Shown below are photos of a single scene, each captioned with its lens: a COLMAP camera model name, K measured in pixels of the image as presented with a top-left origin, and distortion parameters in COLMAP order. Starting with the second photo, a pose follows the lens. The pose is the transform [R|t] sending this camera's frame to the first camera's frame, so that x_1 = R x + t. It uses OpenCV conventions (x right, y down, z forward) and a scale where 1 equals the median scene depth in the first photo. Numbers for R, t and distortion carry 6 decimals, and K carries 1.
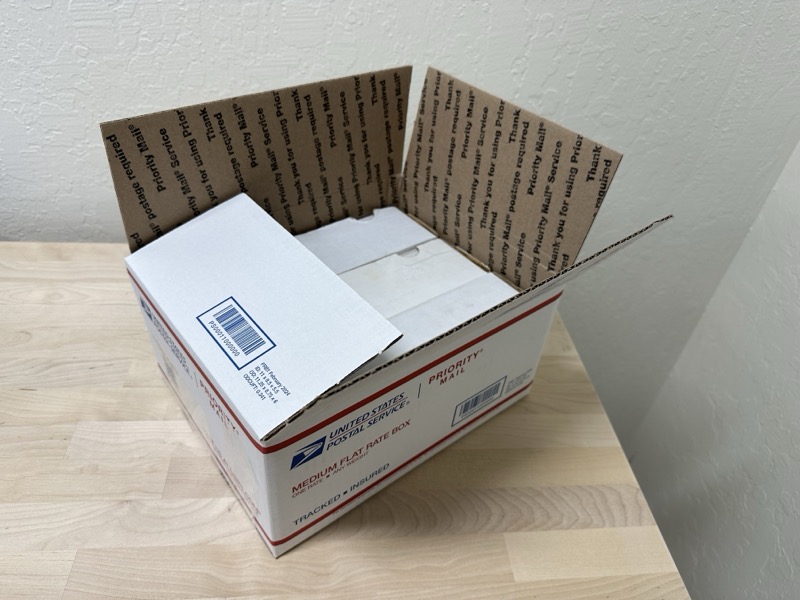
lens RADIAL K [[579.5, 0, 395.6], [0, 579.5, 300.9], [0, 0, 1]] dist [-0.021088, -0.000796]
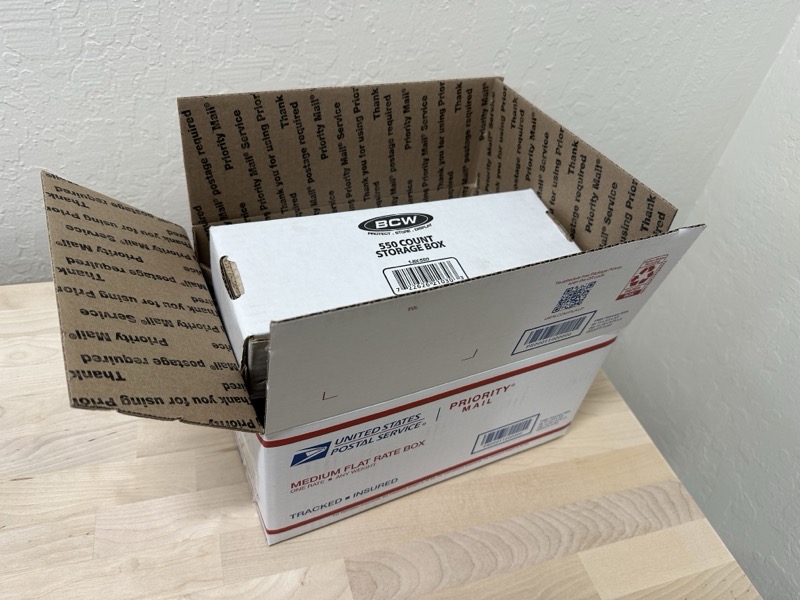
lens RADIAL K [[579.5, 0, 400.8], [0, 579.5, 300.5], [0, 0, 1]] dist [-0.021088, -0.000796]
pose [[0.978476, -0.099932, 0.180548, -0.184912], [0.088964, 0.993719, 0.067878, -0.096096], [-0.186197, -0.050355, 0.981221, 0.068987]]
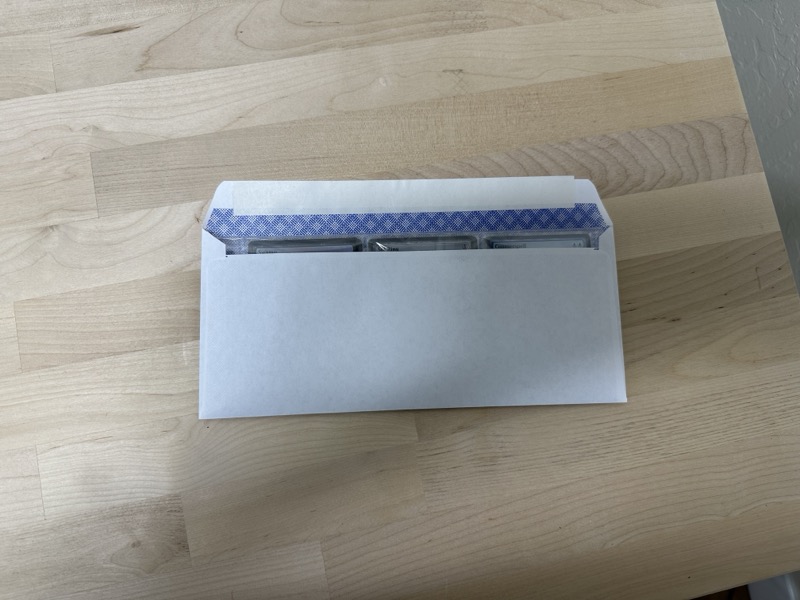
lens RADIAL K [[579.5, 0, 404.4], [0, 579.5, 308.0], [0, 0, 1]] dist [-0.021088, -0.000796]
pose [[0.994634, -0.103402, 0.003336, -0.031157], [0.072730, 0.721795, 0.688275, -0.028233], [-0.073577, -0.684339, 0.725442, 0.273924]]
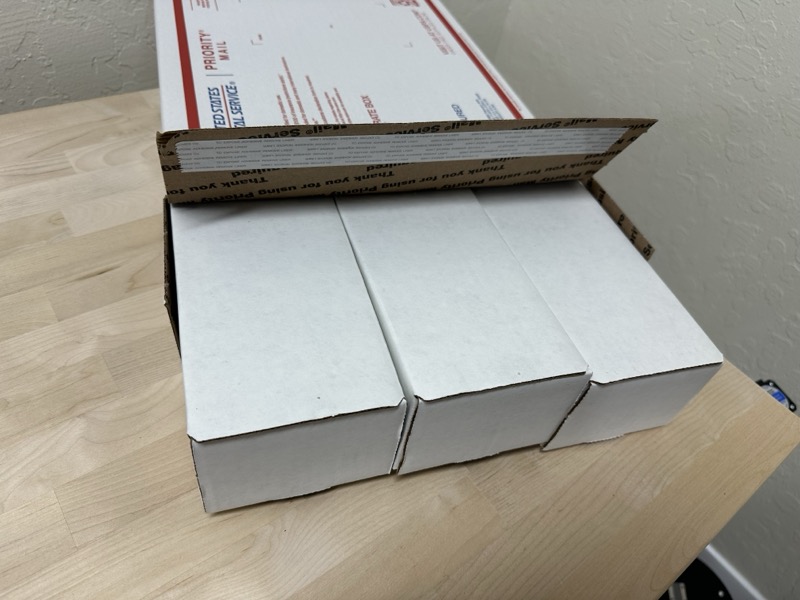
lens RADIAL K [[579.5, 0, 400.2], [0, 579.5, 302.2], [0, 0, 1]] dist [-0.021088, -0.000796]
pose [[0.851540, -0.348057, 0.392091, -0.252338], [0.265689, 0.931190, 0.249590, 0.093709], [-0.451983, -0.108362, 0.885420, 0.108717]]
